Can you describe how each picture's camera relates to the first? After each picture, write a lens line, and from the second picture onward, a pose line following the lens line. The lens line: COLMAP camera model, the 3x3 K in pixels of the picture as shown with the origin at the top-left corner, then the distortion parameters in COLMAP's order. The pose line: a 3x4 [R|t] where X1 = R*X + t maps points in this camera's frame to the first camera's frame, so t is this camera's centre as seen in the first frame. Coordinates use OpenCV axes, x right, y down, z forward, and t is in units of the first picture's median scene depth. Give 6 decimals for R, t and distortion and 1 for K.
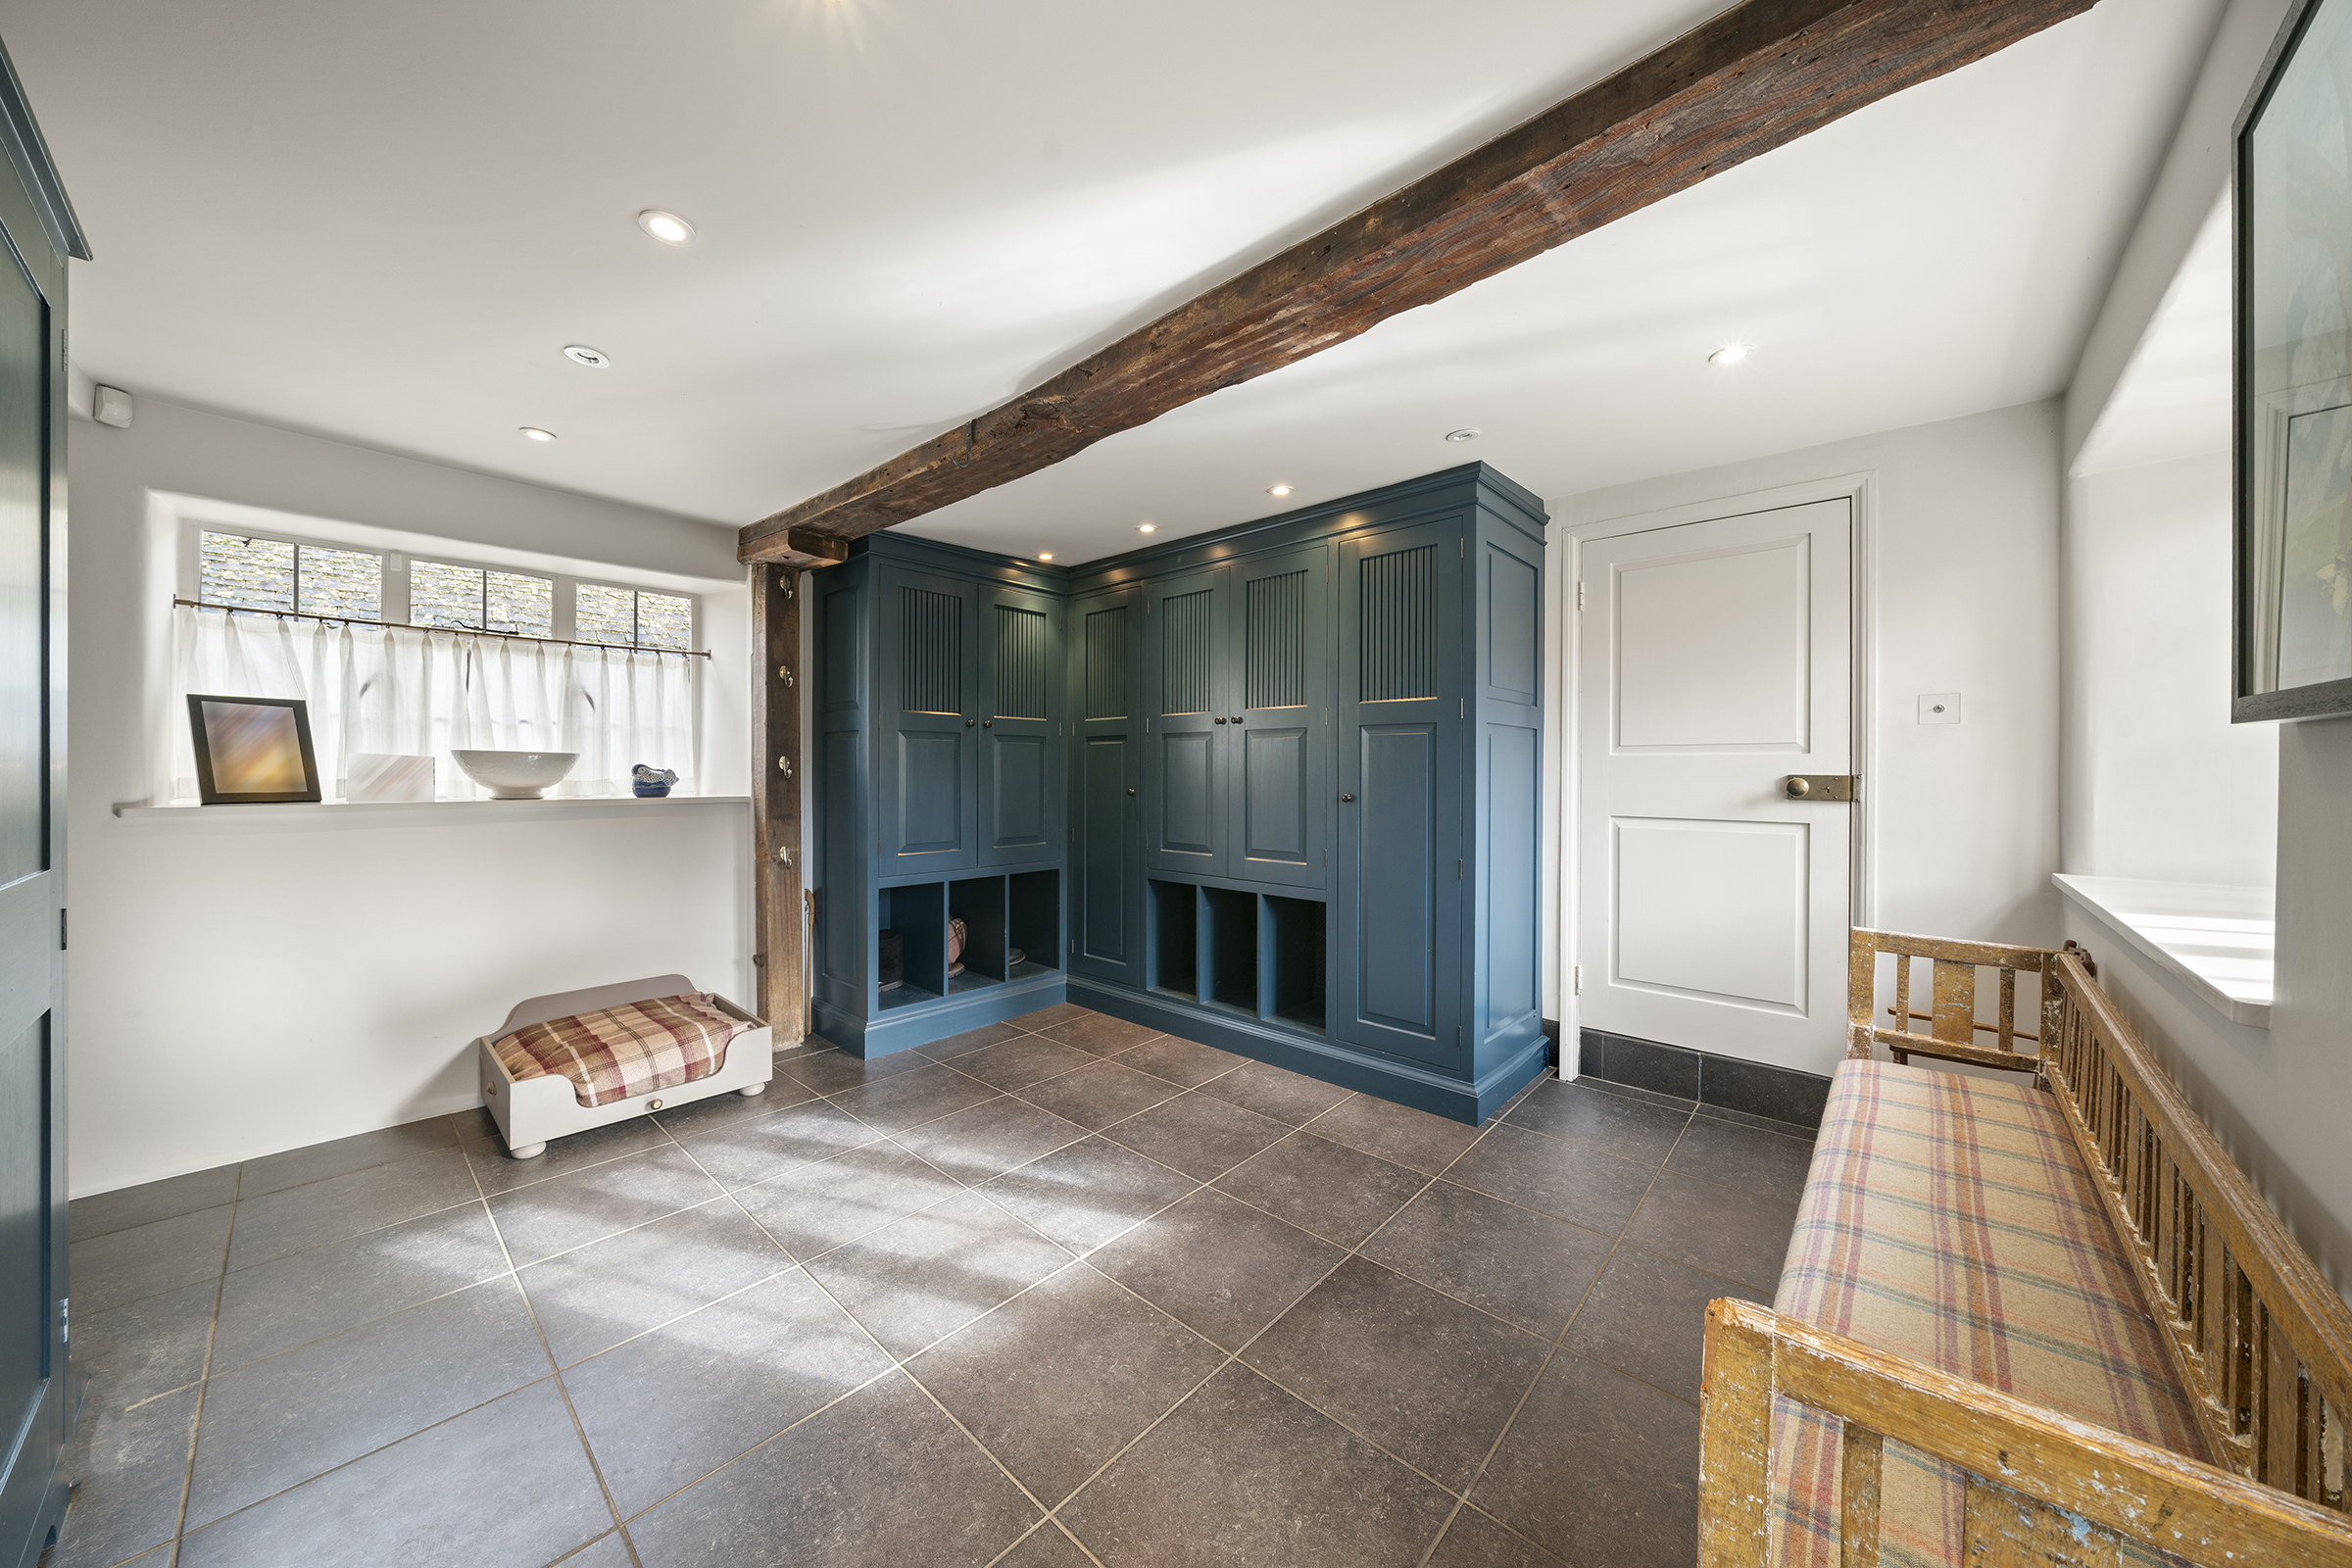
lens RADIAL K [[805.5, 0, 1167.2], [0, 805.5, 775.6], [0, 0, 1]] dist [0.000102, 0.000005]
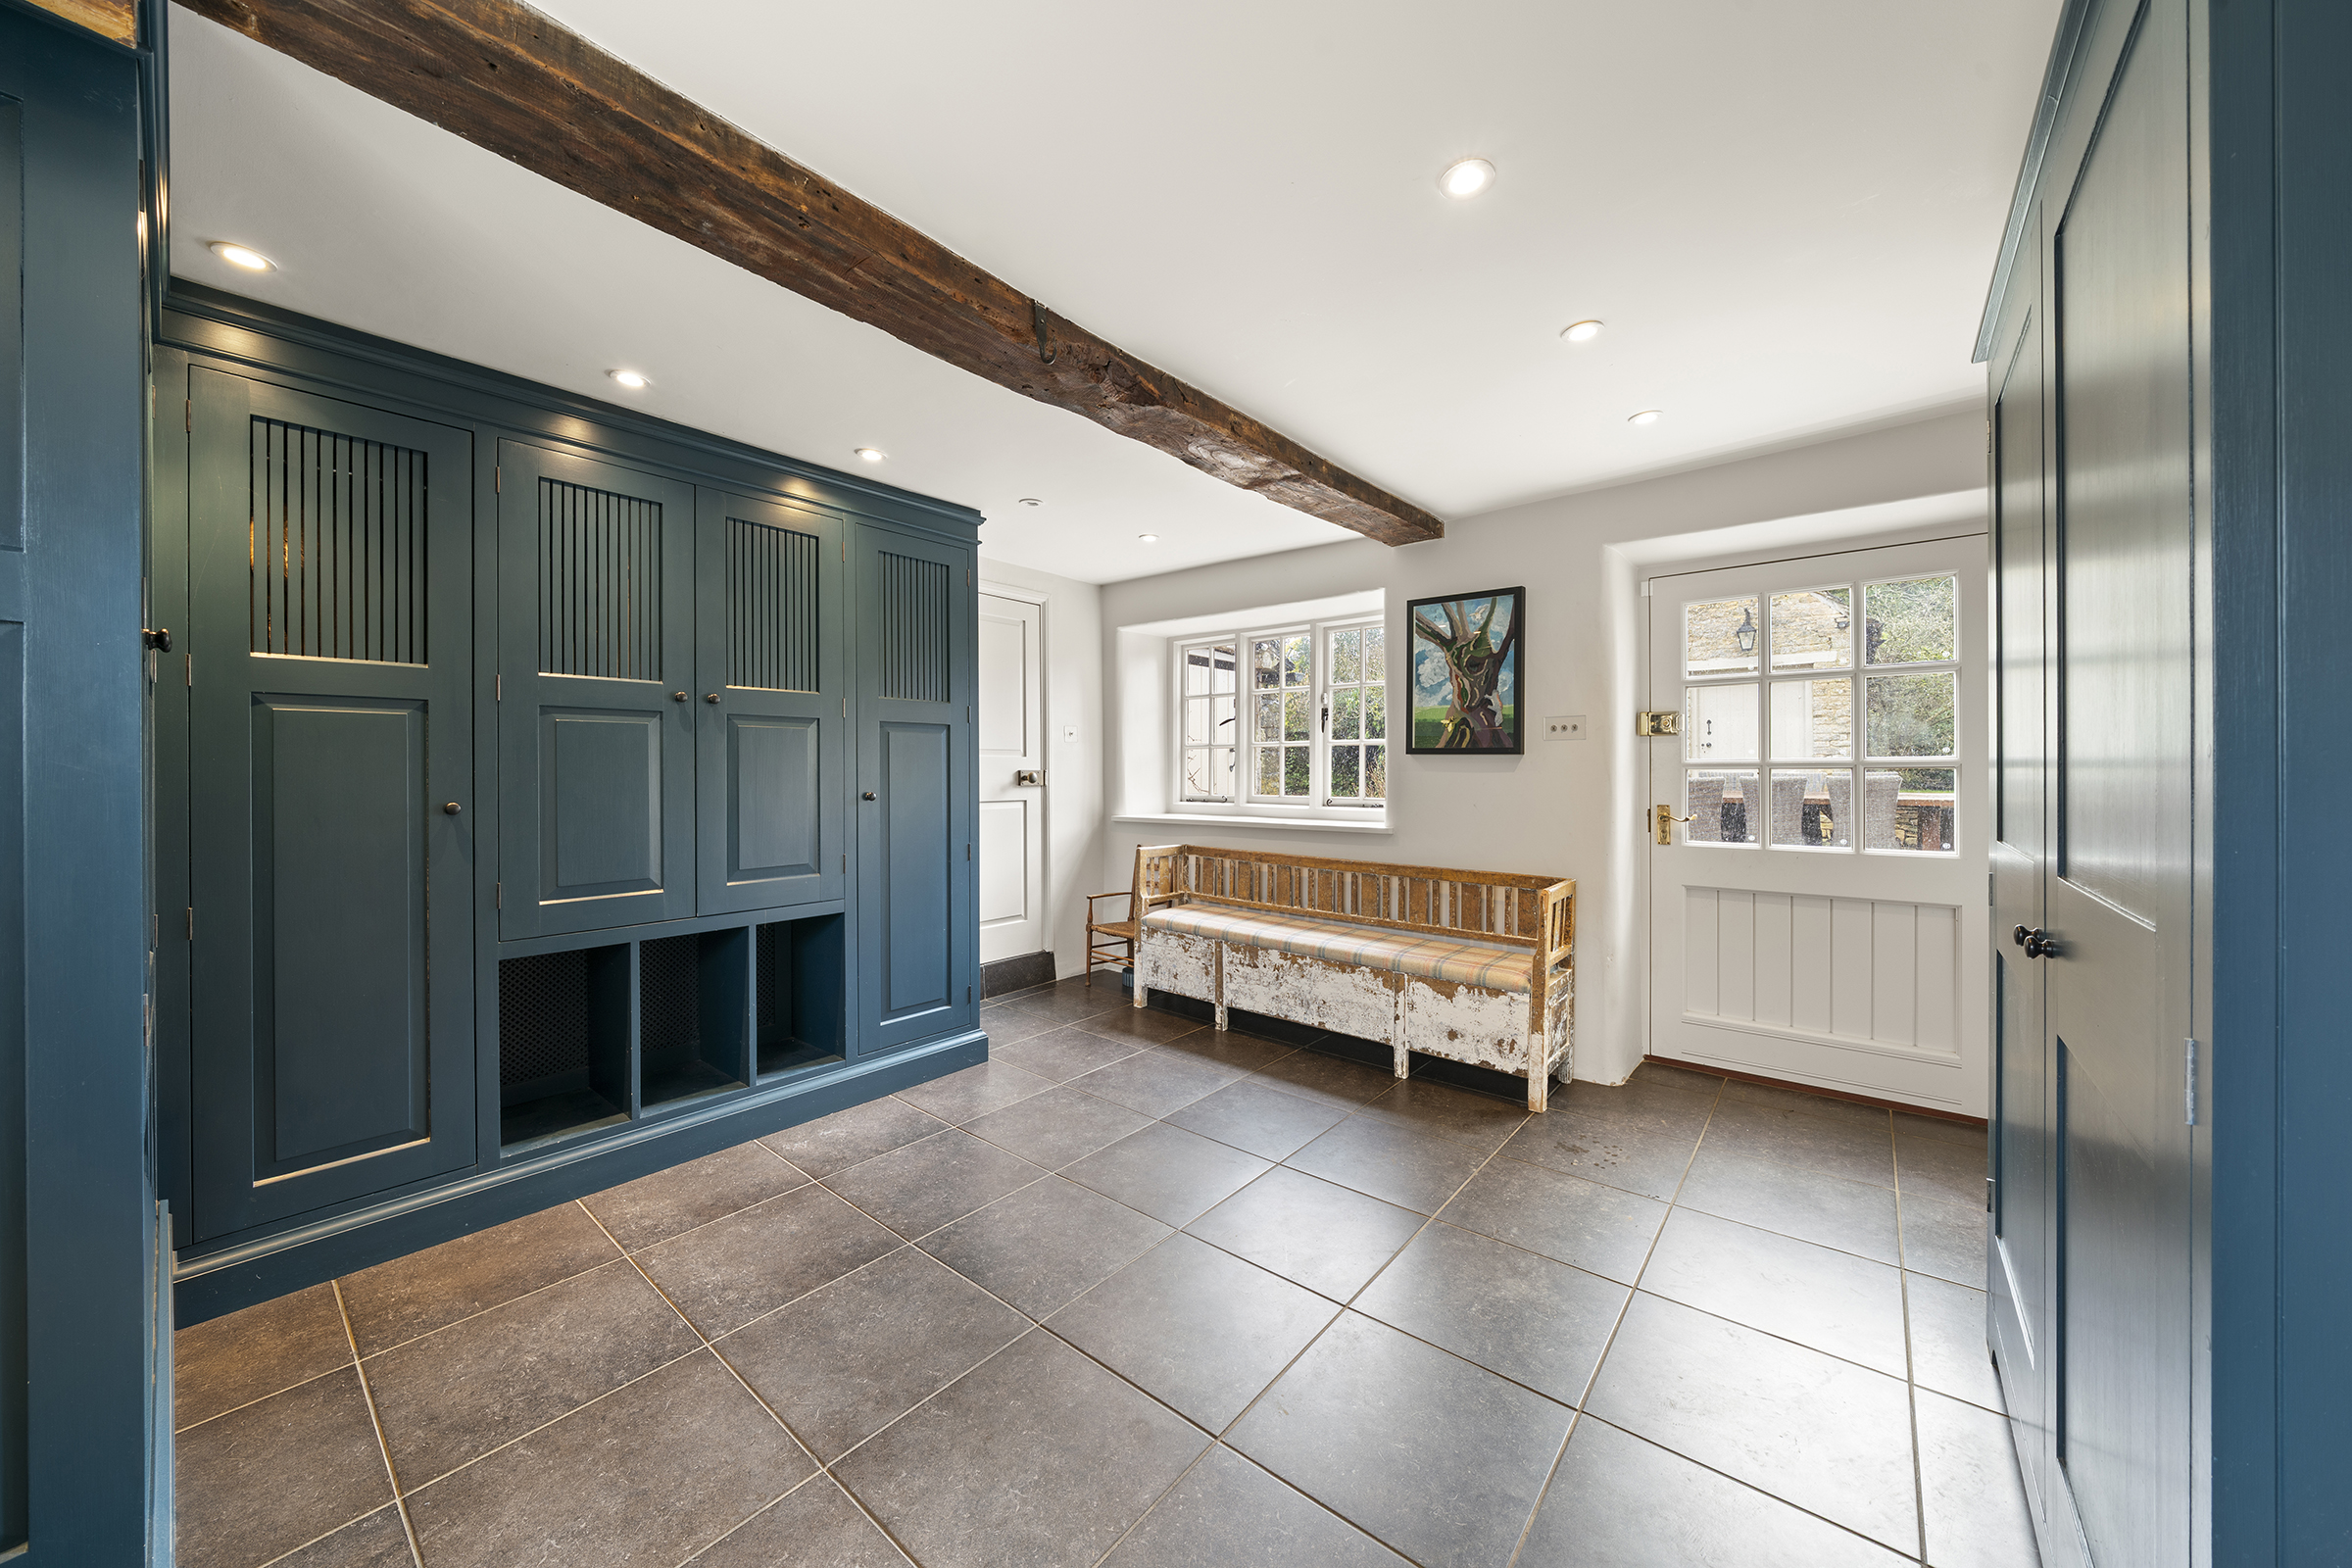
lens RADIAL K [[832.0, 0, 1176.0], [0, 832.0, 784.0], [0, 0, 1]] dist [-0.000266, -0.000042]
pose [[-0.058094, -0.020228, 0.998106, -0.819597], [0.009054, 0.999743, 0.020788, -0.005424], [-0.998270, 0.010244, -0.057896, 0.730535]]
